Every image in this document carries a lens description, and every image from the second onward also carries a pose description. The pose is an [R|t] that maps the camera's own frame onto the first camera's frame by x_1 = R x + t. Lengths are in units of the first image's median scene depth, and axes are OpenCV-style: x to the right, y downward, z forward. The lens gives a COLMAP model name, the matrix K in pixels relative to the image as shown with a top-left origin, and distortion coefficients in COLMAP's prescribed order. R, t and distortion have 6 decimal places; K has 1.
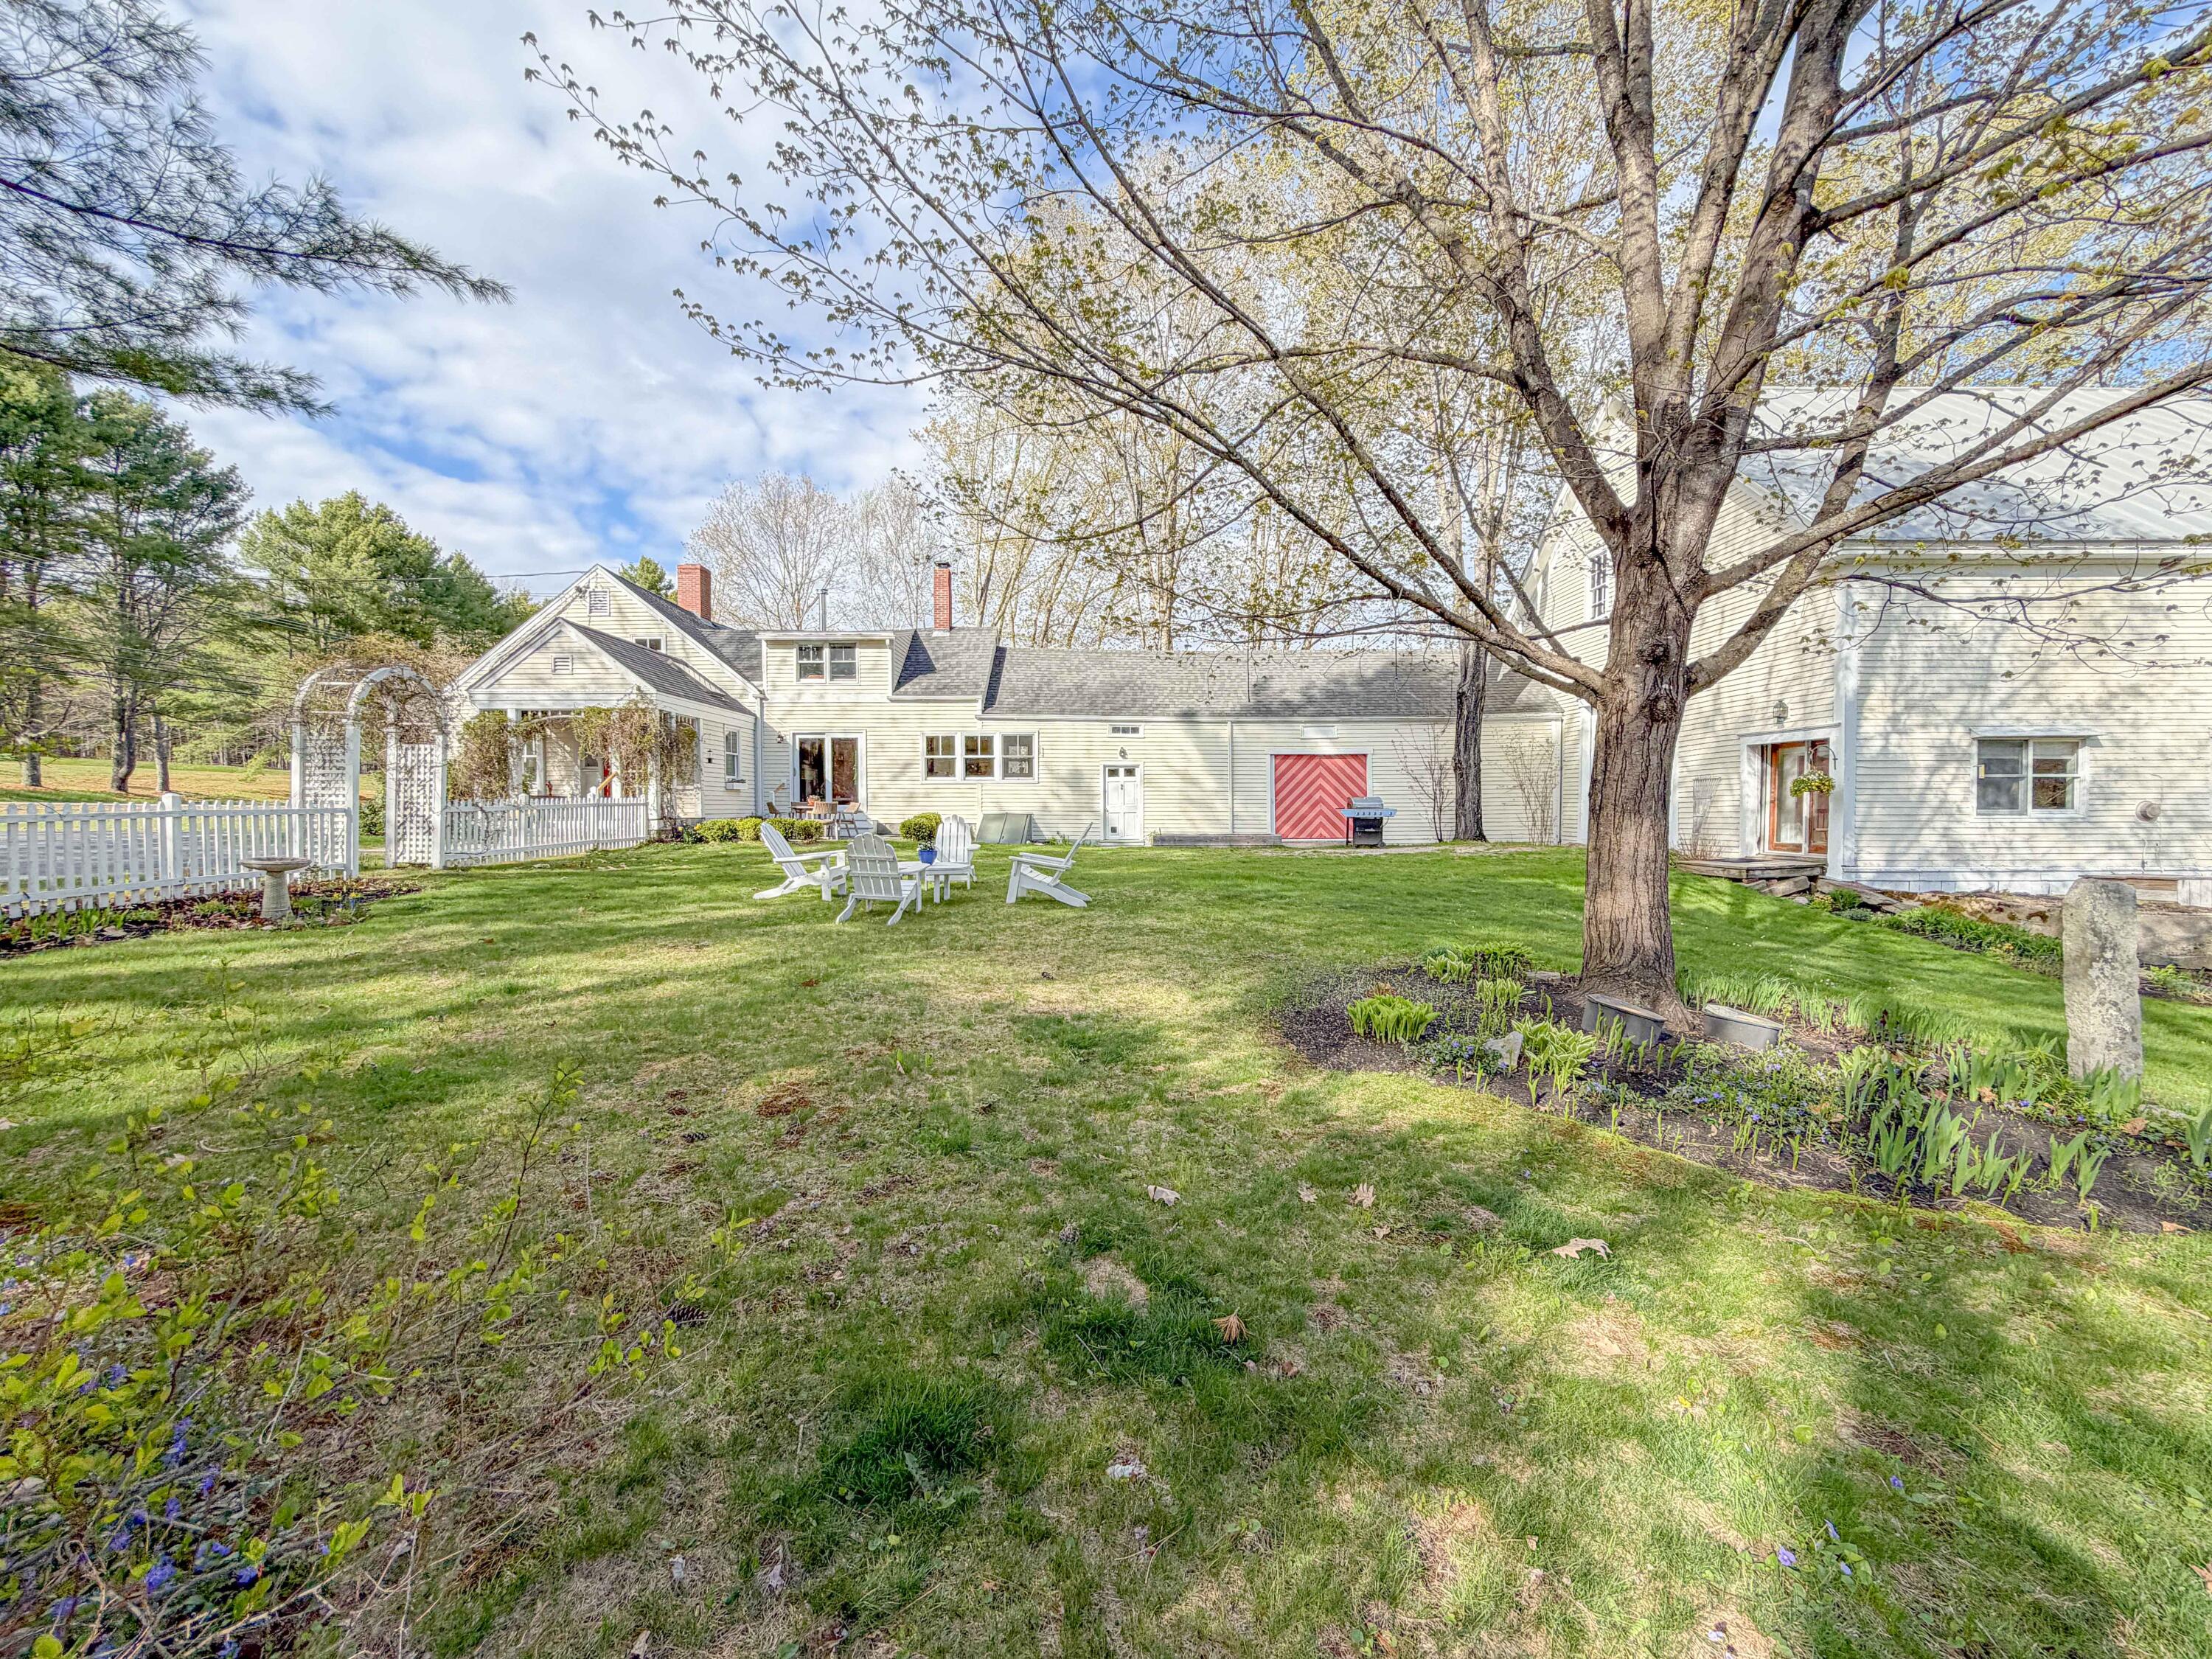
lens RADIAL K [[885.2, 0, 1112.8], [0, 885.2, 827.5], [0, 0, 1]] dist [0.000884, 0.000288]
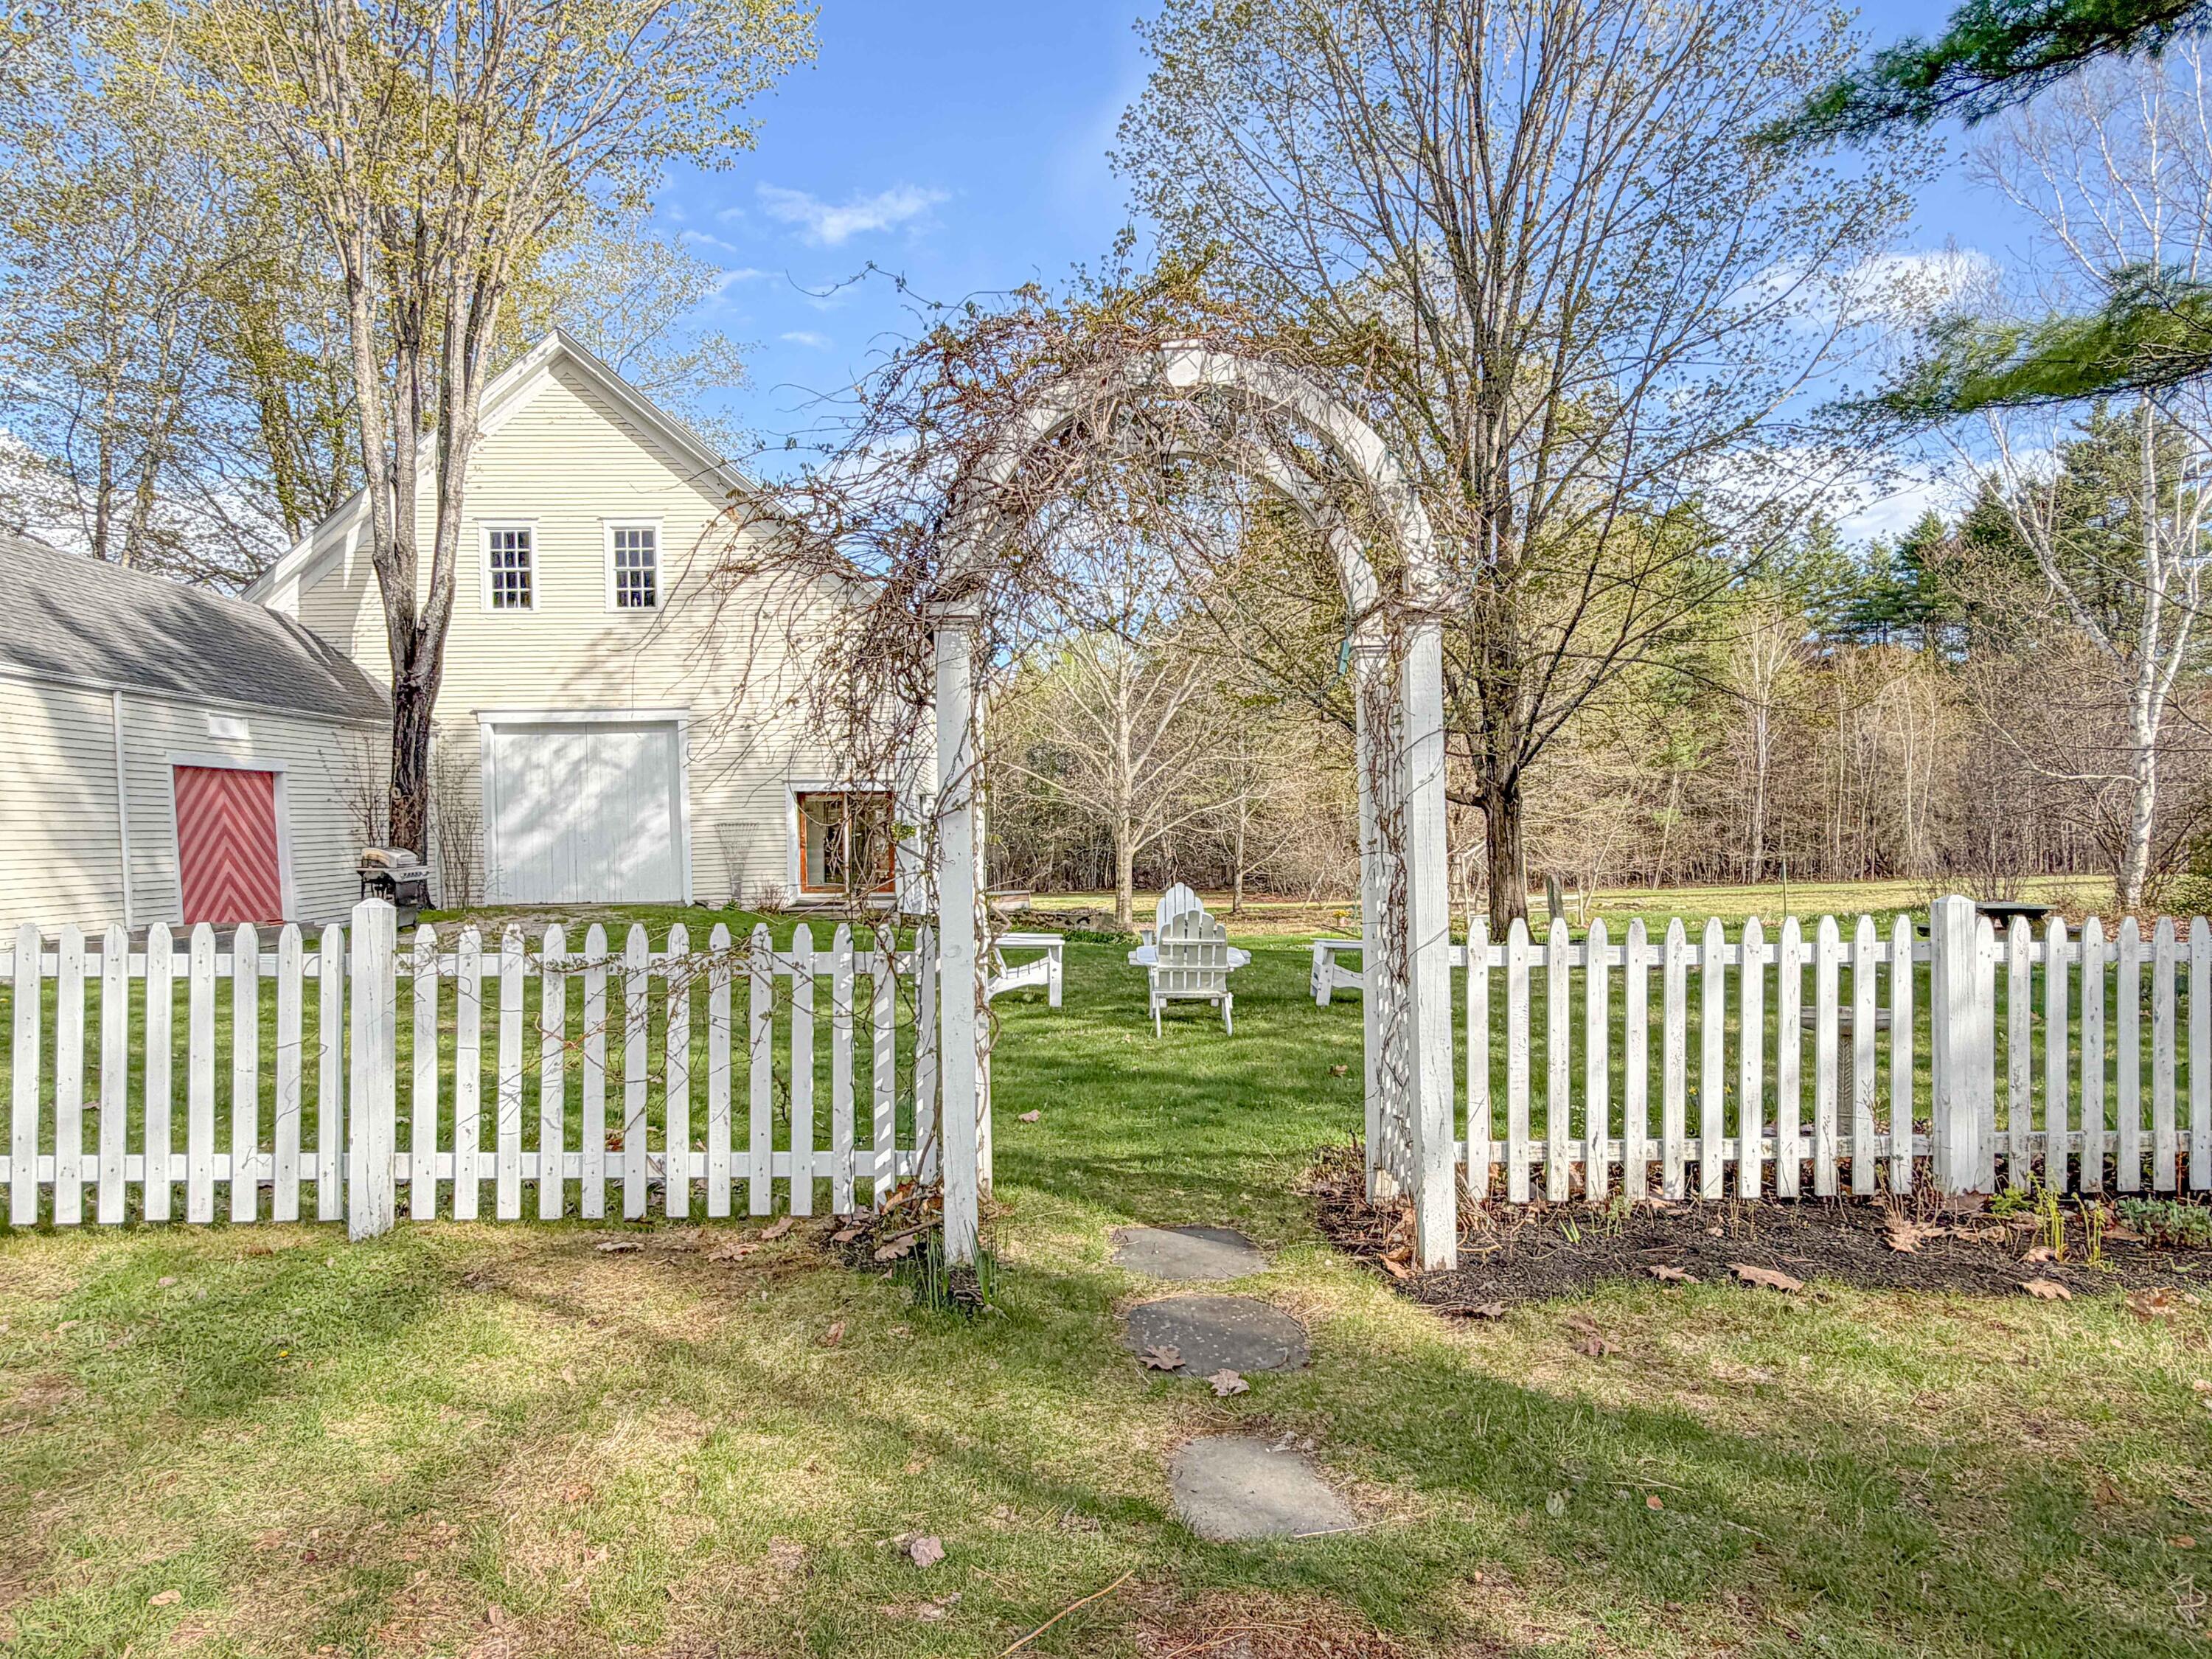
lens RADIAL K [[1356.6, 0, 1107.1], [0, 1356.6, 832.8], [0, 0, 1]] dist [0.002289, 0.000085]
pose [[-0.024382, 0.000866, 0.999702, -0.607148], [0.039237, 0.999230, 0.000091, -0.021942], [-0.998932, 0.039228, -0.024398, 0.487579]]
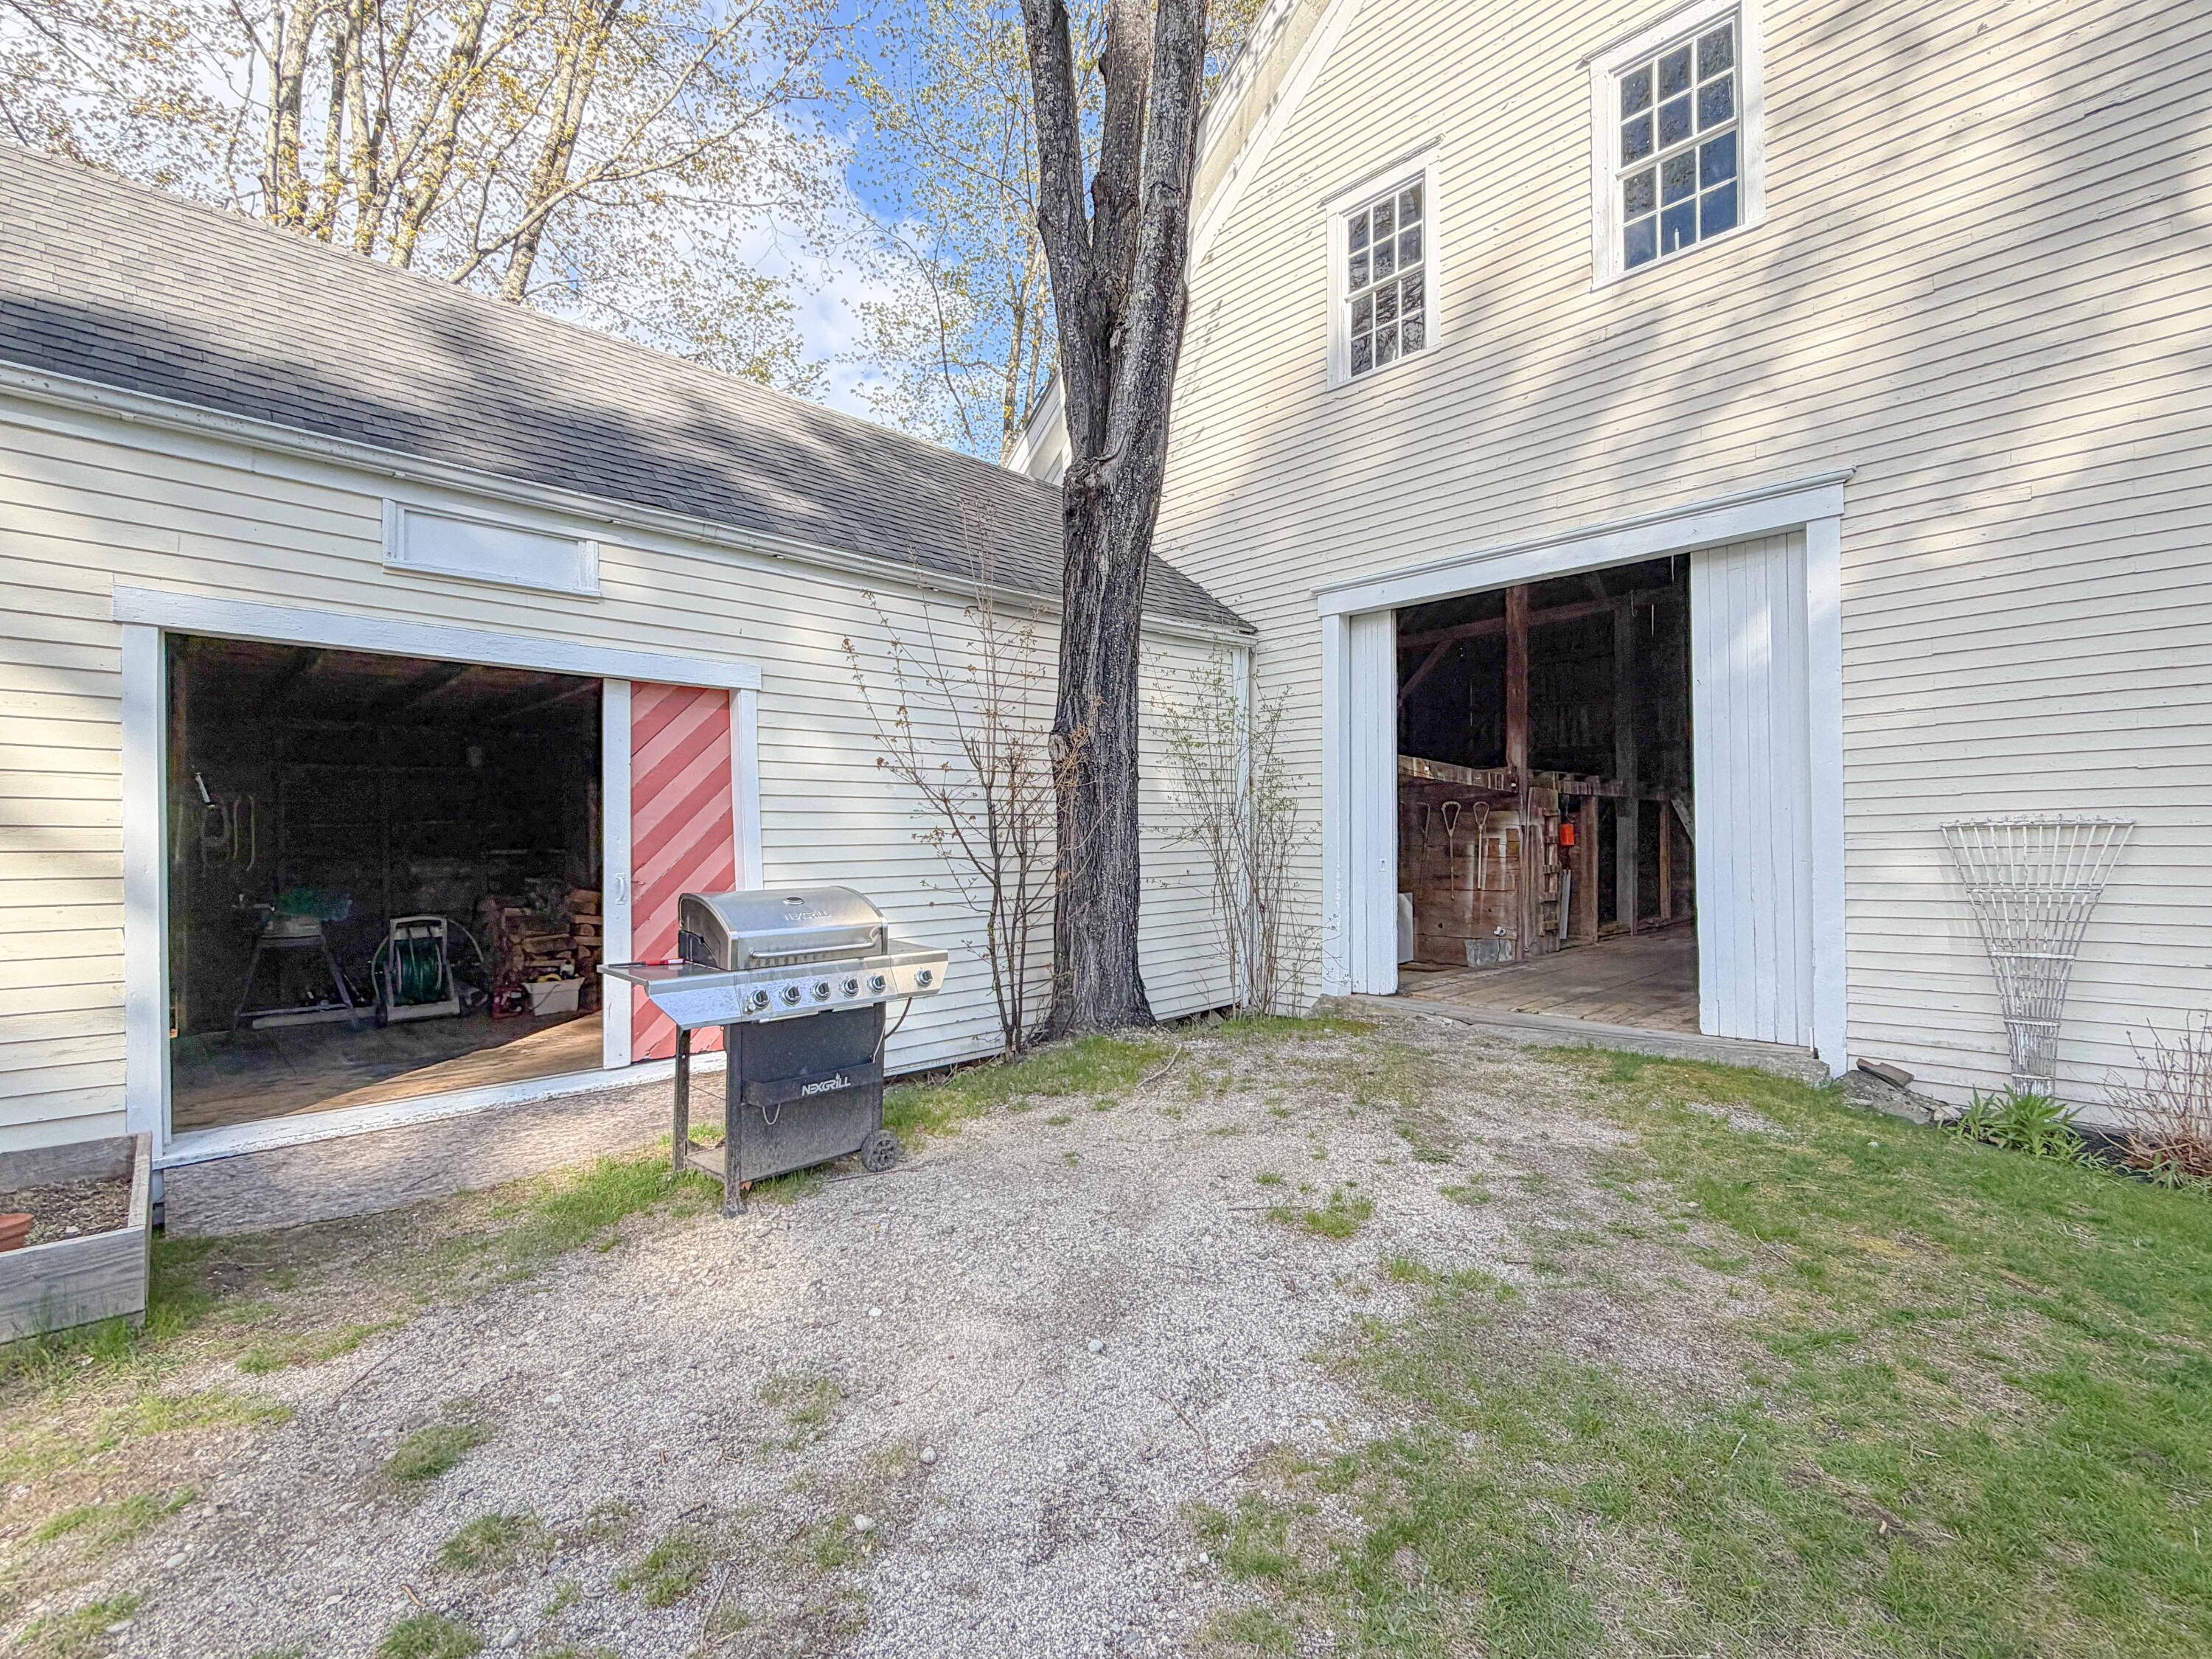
lens RADIAL K [[976.8, 0, 1106.5], [0, 976.8, 827.1], [0, 0, 1]] dist [-0.003212, 0.000040]
pose [[0.725178, 0.003528, 0.688553, 0.181694], [0.016067, 0.999628, -0.022045, -0.040072], [-0.688374, 0.027050, 0.724851, 0.748004]]
